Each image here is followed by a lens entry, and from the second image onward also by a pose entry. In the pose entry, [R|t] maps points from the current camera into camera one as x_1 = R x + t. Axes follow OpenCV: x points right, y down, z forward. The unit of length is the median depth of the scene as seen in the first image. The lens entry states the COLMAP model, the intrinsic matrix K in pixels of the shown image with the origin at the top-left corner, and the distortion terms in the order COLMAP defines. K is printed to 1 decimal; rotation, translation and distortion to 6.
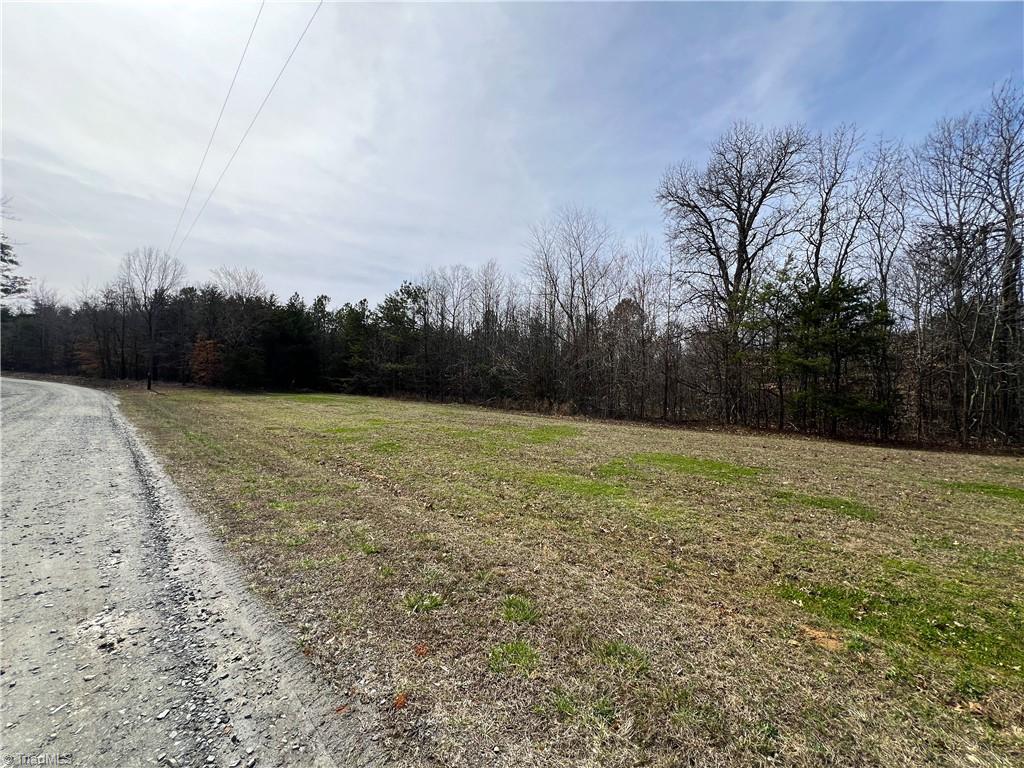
lens RADIAL K [[405.1, 0, 512.0], [0, 405.1, 384.0], [0, 0, 1]] dist [-0.000010, -0.000303]
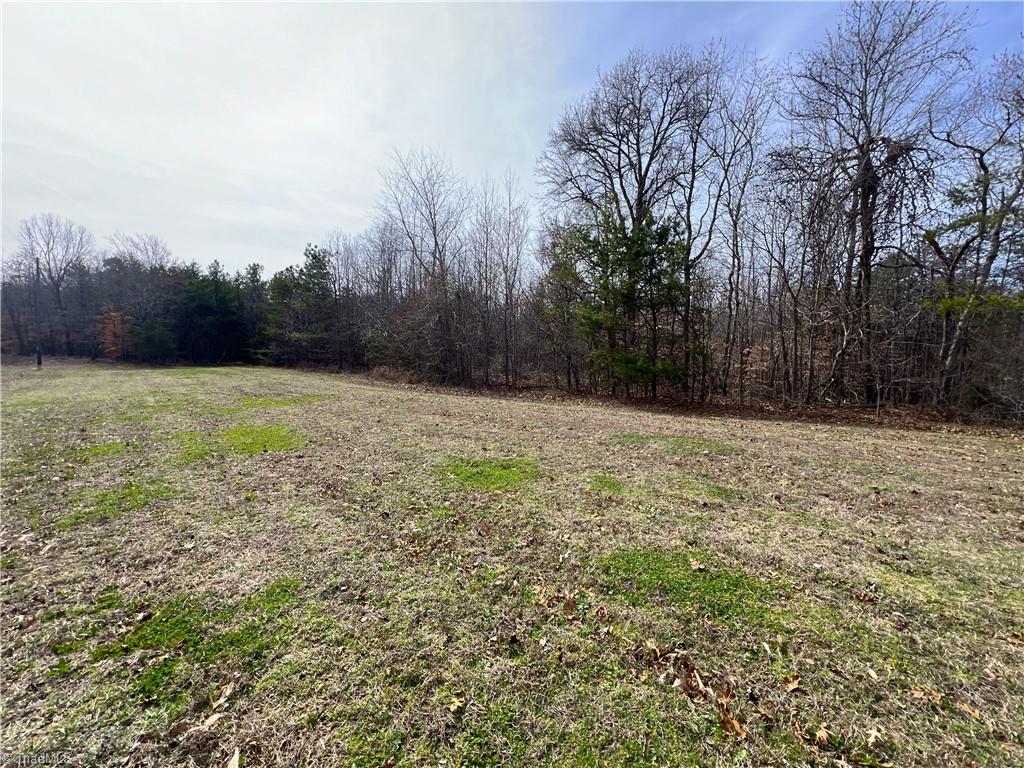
lens RADIAL K [[405.1, 0, 512.0], [0, 405.1, 384.0], [0, 0, 1]] dist [-0.000010, -0.000303]
pose [[0.999823, -0.018641, -0.002677, 0.177549], [0.018786, 0.997239, 0.071845, 0.008685], [0.001331, -0.071882, 0.997412, 0.039574]]
